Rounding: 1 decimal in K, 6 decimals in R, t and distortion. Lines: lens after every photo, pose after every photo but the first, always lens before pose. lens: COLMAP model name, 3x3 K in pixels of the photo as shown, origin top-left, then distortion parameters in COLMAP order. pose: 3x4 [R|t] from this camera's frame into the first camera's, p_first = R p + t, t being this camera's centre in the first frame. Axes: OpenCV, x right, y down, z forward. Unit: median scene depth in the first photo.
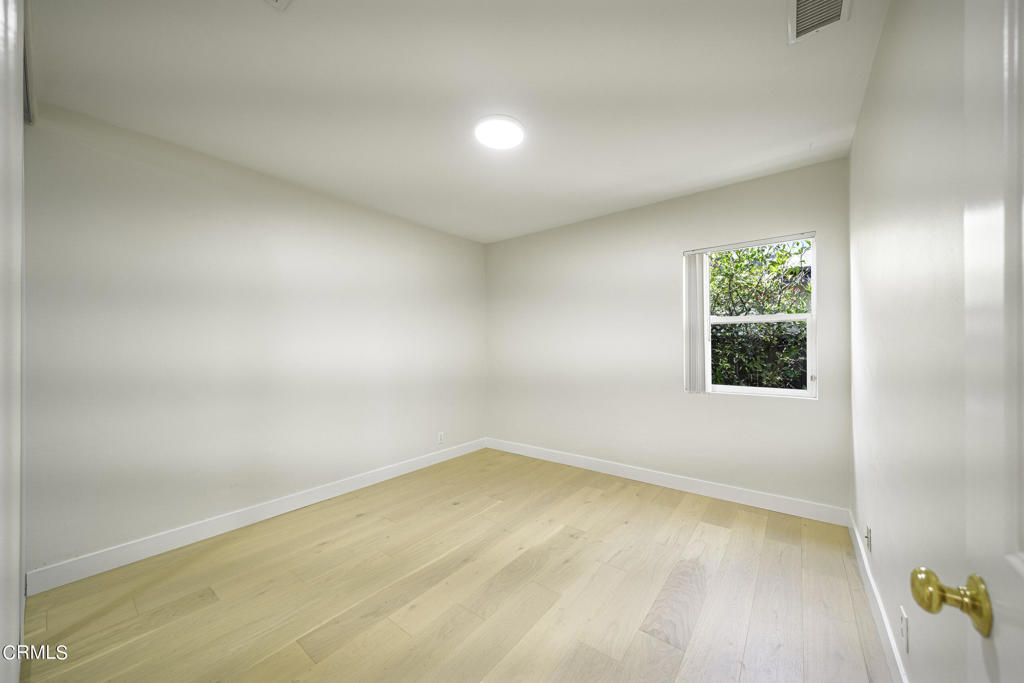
lens RADIAL K [[353.6, 0, 512.8], [0, 353.6, 346.2], [0, 0, 1]] dist [0.001398, 0.000022]
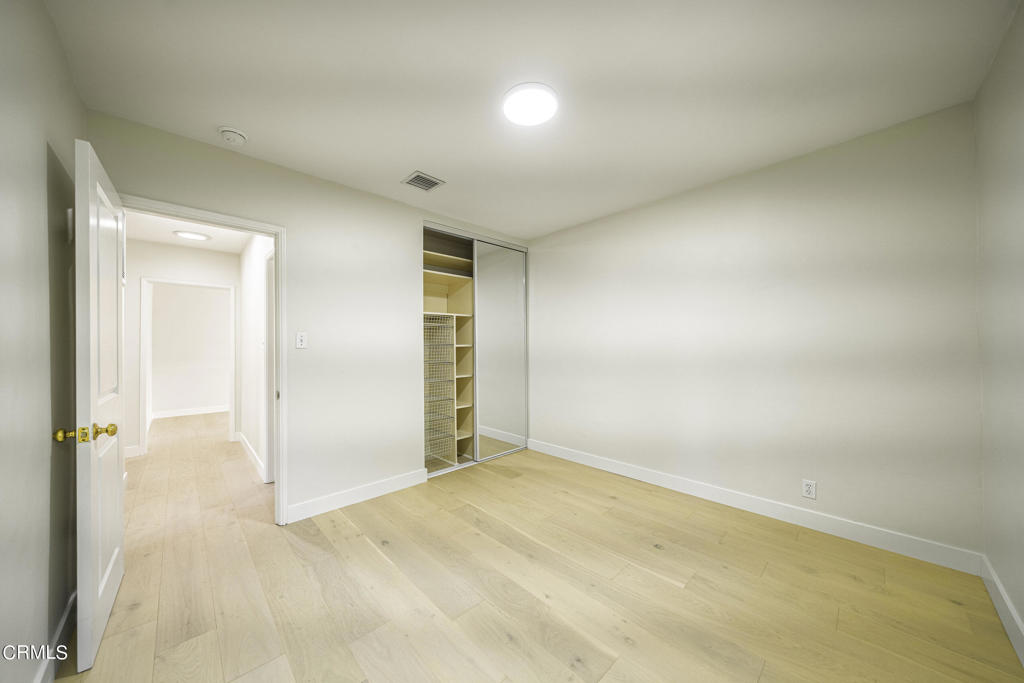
lens RADIAL K [[353.6, 0, 512.8], [0, 353.6, 346.2], [0, 0, 1]] dist [0.001398, 0.000022]
pose [[-0.128005, 0.008663, -0.991736, 0.729414], [0.010865, 0.999914, 0.007332, 0.015552], [0.991714, -0.009837, -0.128088, 0.942483]]
